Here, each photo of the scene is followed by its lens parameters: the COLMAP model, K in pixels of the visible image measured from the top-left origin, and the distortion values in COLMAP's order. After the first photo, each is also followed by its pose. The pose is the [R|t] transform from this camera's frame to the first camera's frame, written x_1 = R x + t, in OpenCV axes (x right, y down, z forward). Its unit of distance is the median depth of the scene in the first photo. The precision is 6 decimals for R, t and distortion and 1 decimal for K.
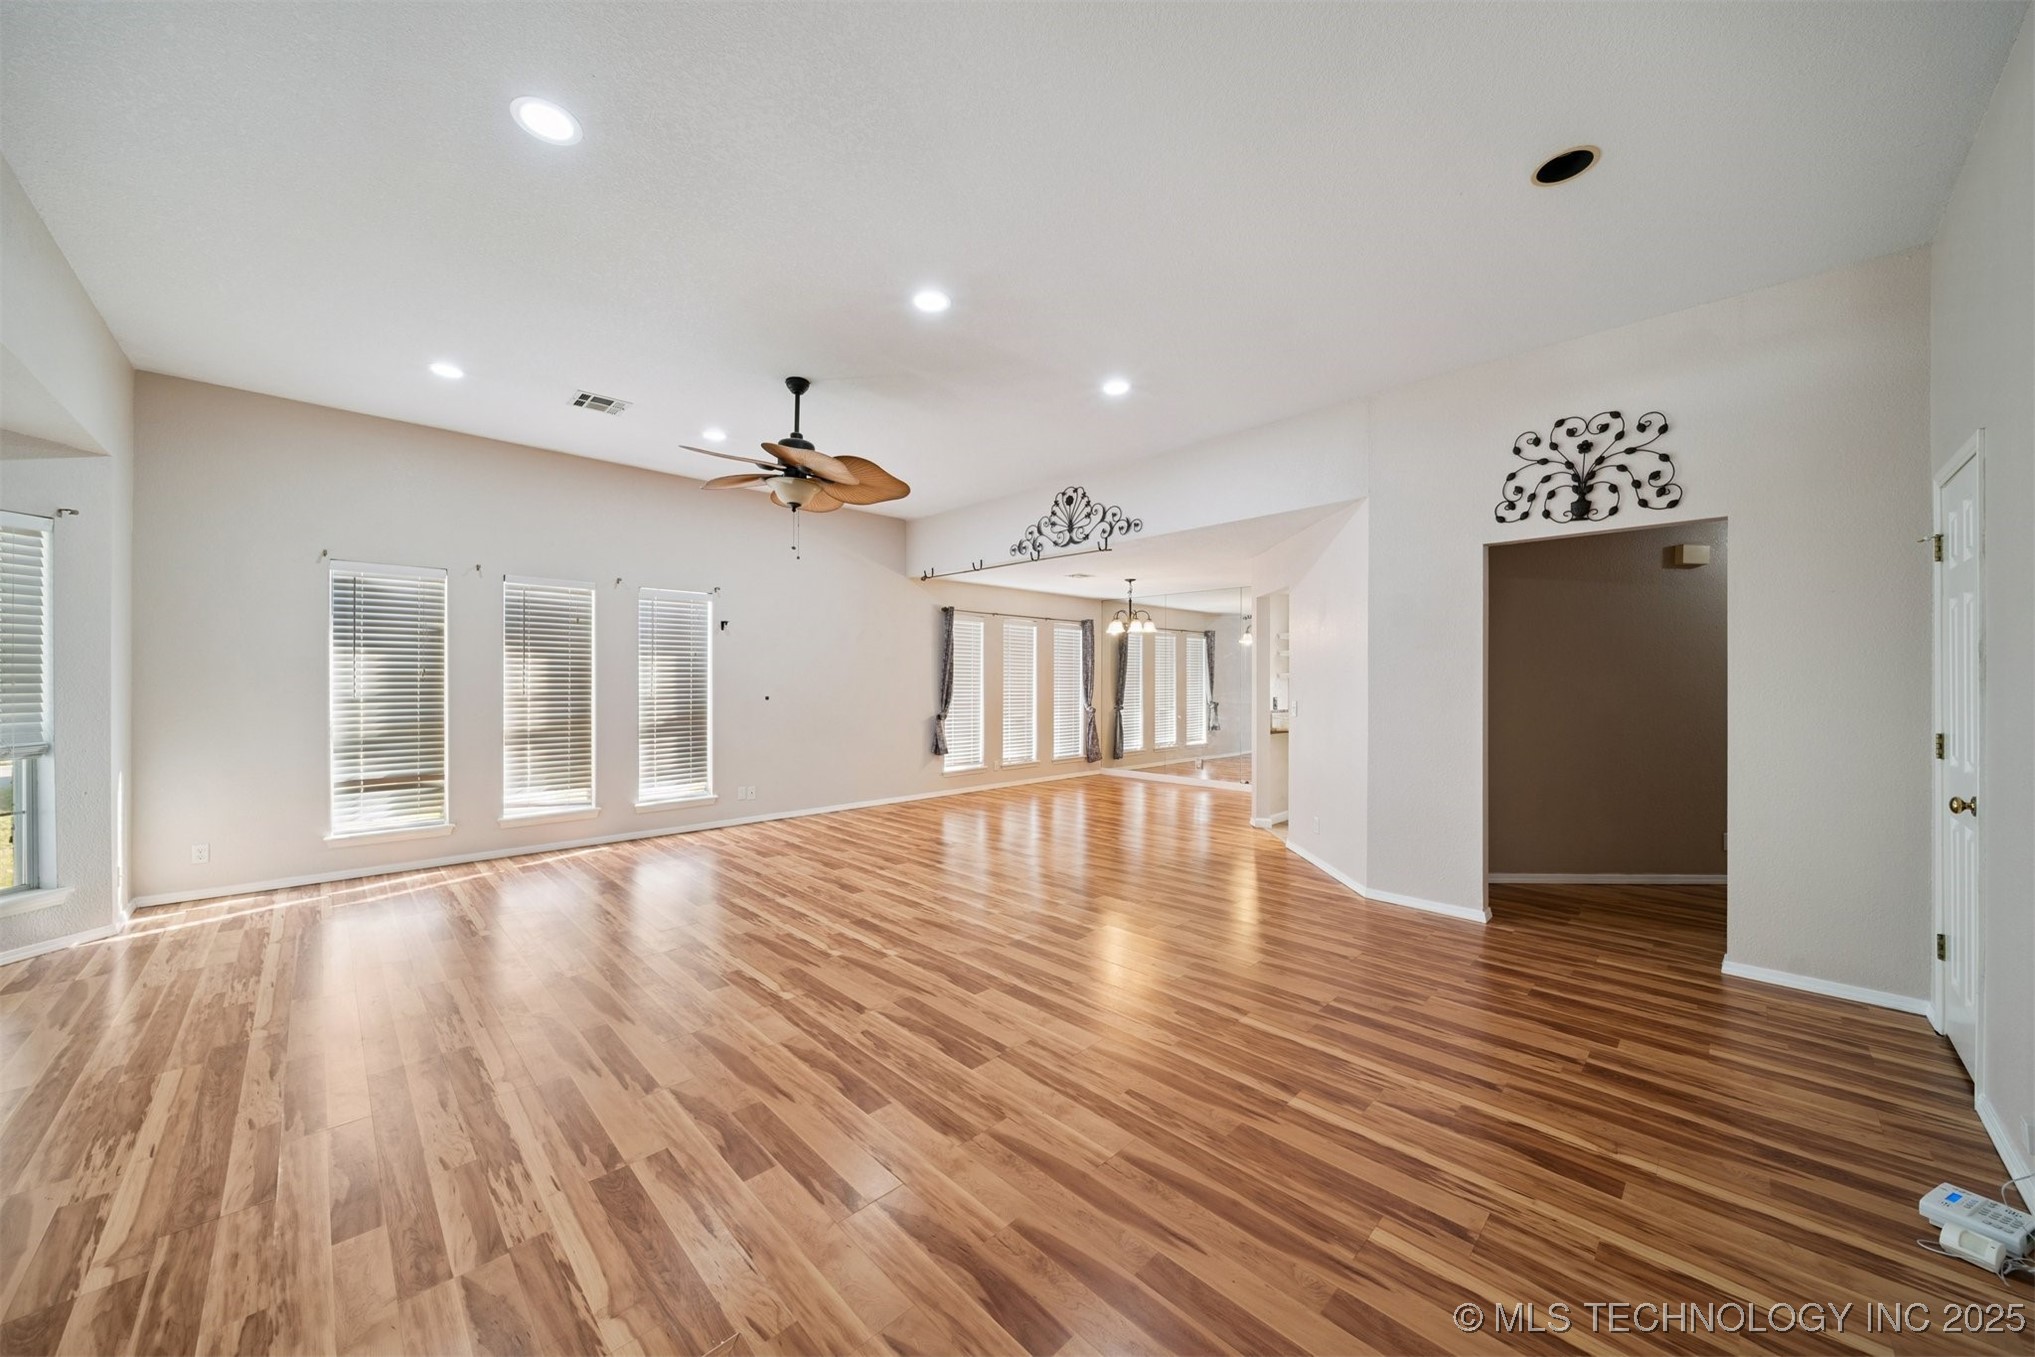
lens RADIAL K [[715.2, 0, 1014.6], [0, 715.2, 673.4], [0, 0, 1]] dist [0.000487, -0.000509]
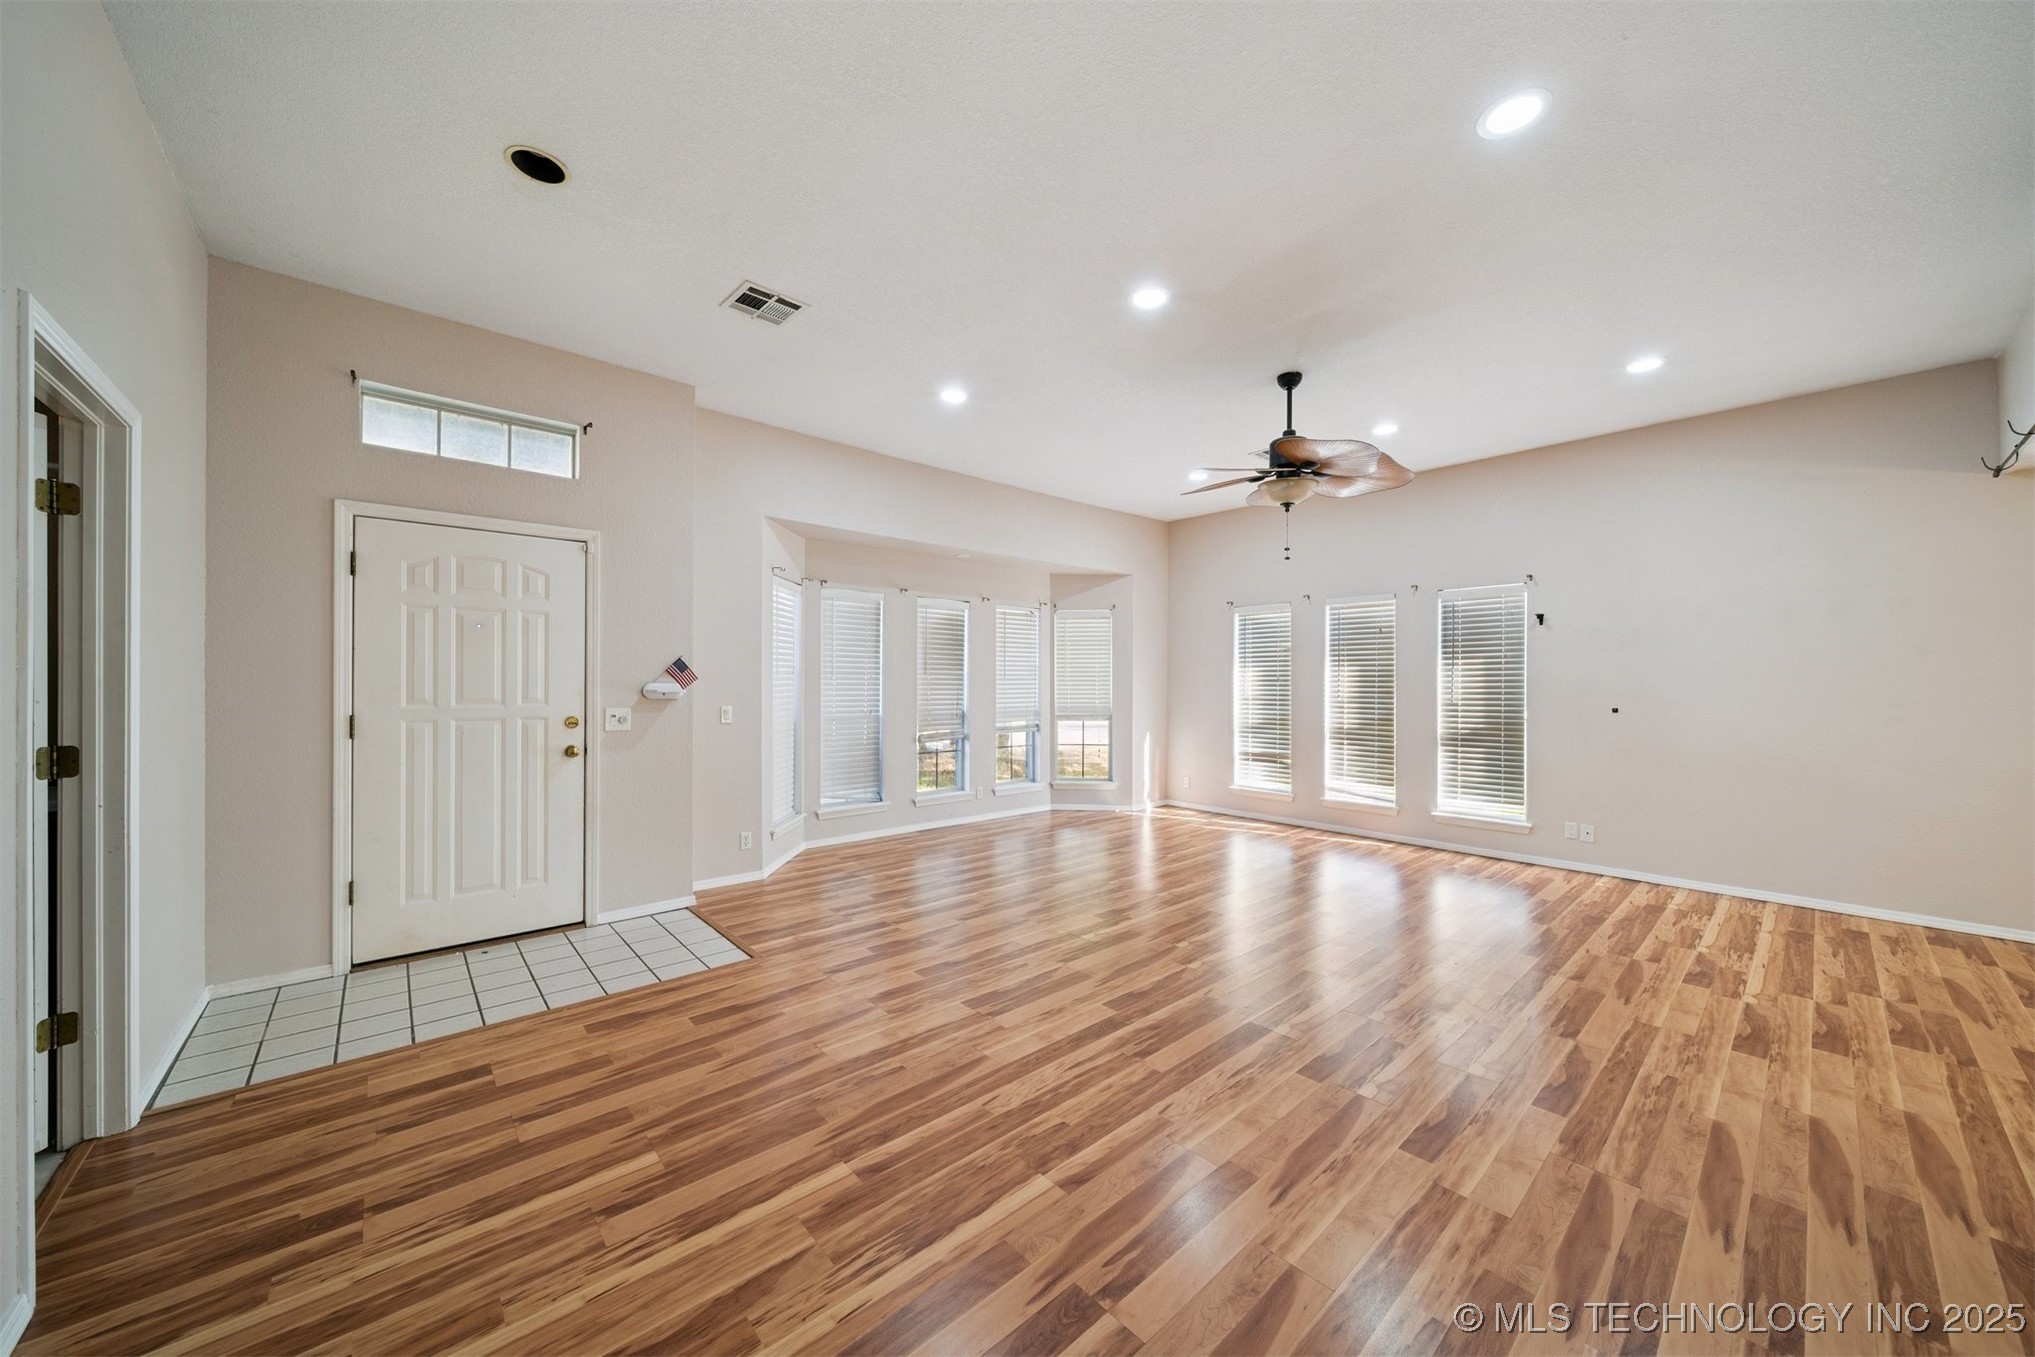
lens RADIAL K [[715.2, 0, 1016.8], [0, 715.2, 684.3], [0, 0, 1]] dist [0.000487, -0.000509]
pose [[-0.049987, -0.001443, -0.998749, 0.732602], [0.005384, 0.999984, -0.001714, 0.009555], [0.998735, -0.005463, -0.049979, 0.738384]]
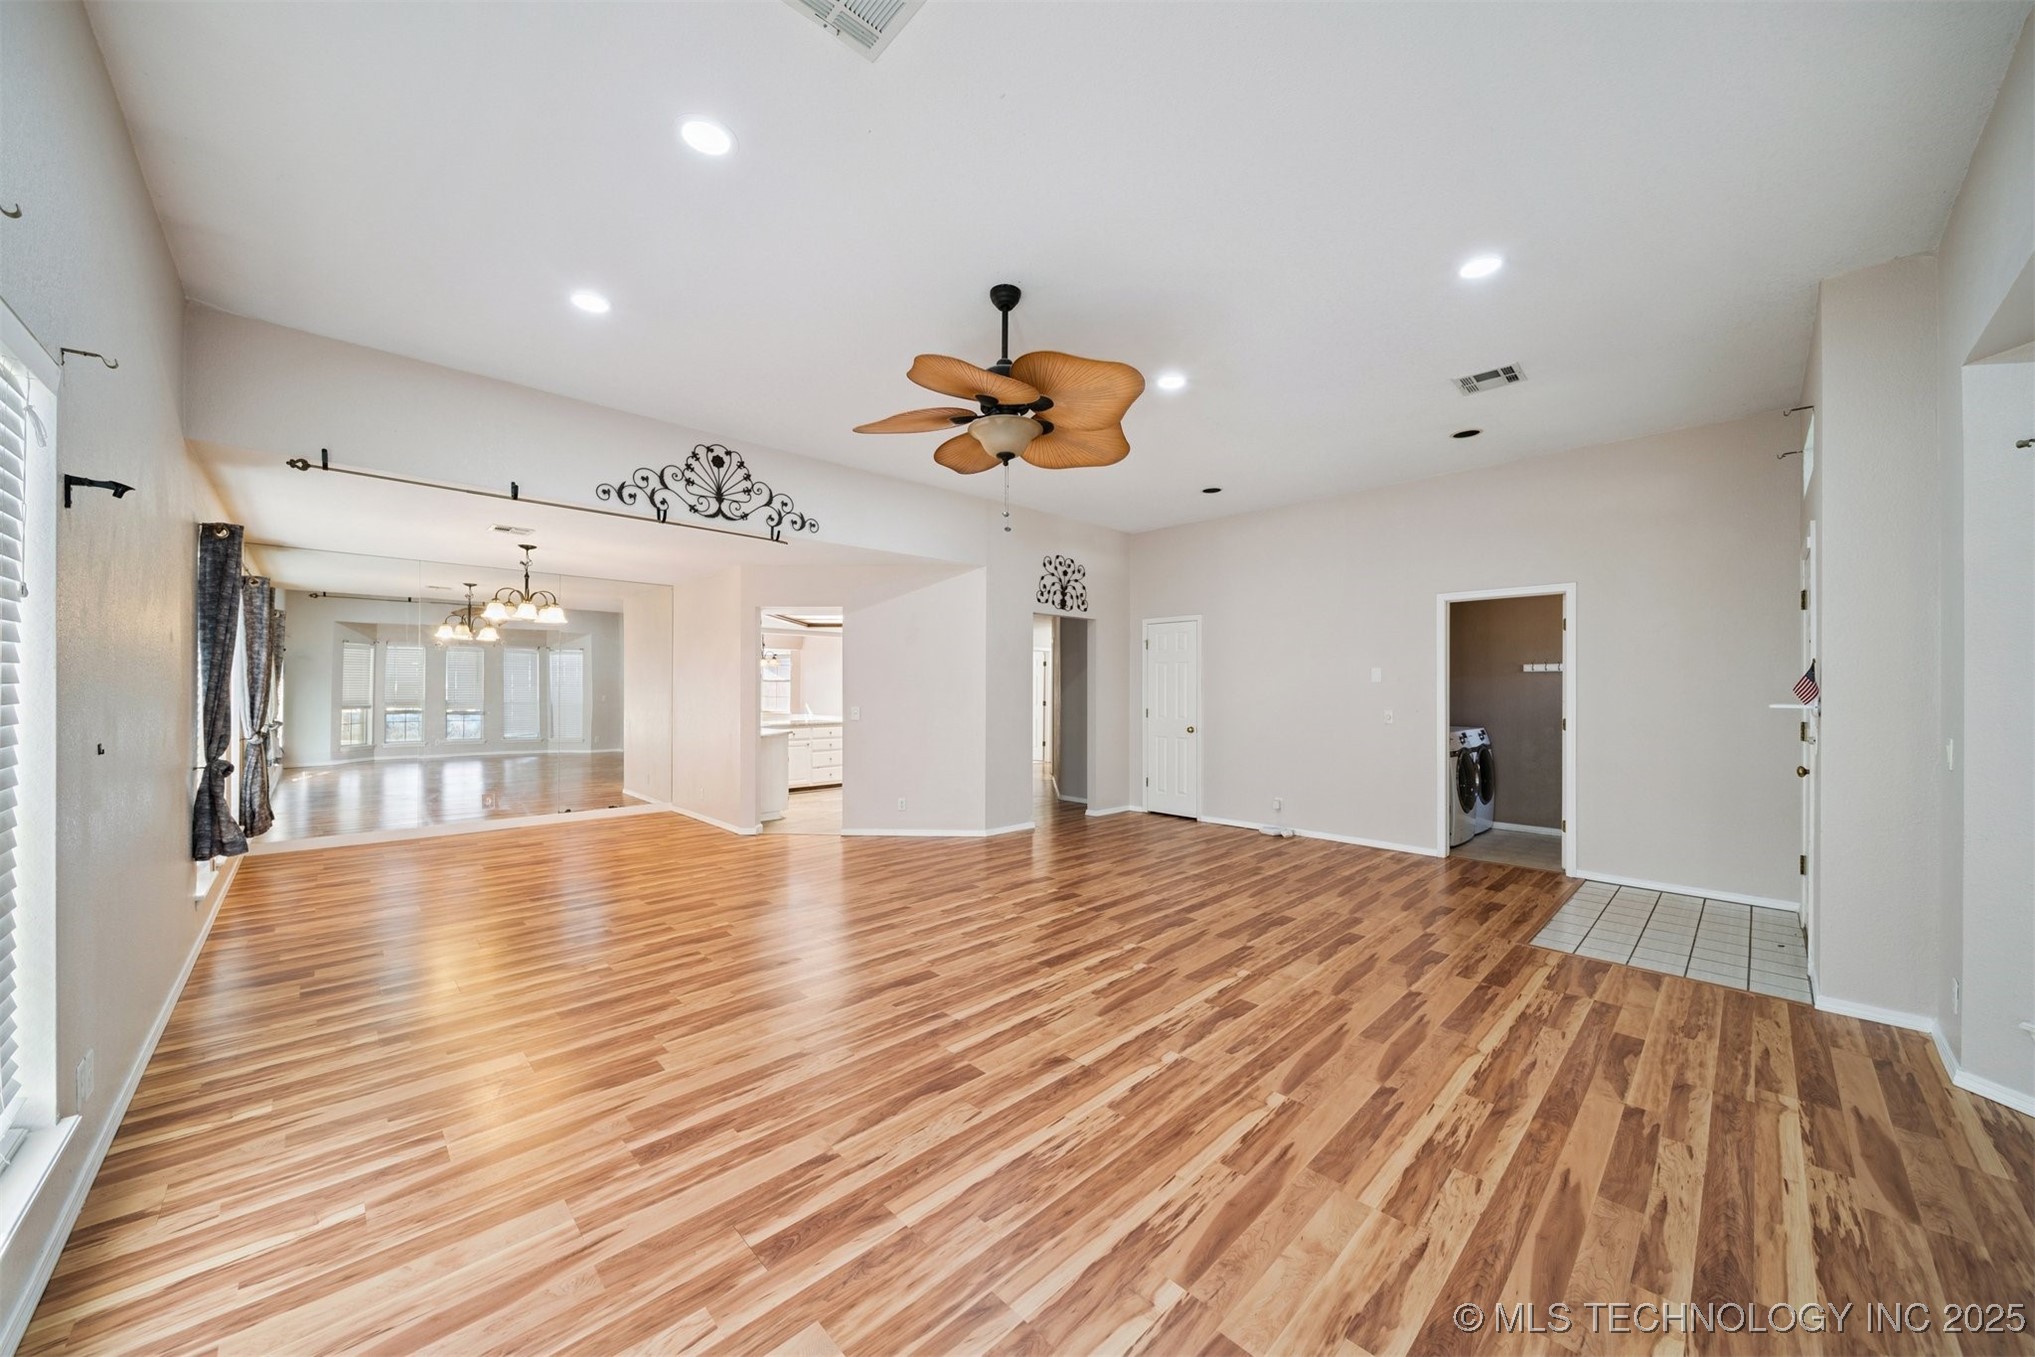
lens RADIAL K [[715.2, 0, 1018.6], [0, 715.2, 683.9], [0, 0, 1]] dist [0.000487, -0.000509]
pose [[0.004333, 0.005534, 0.999975, -1.134890], [-0.012957, 0.999901, -0.005478, 0.004930], [-0.999907, -0.012933, 0.004404, 1.062545]]
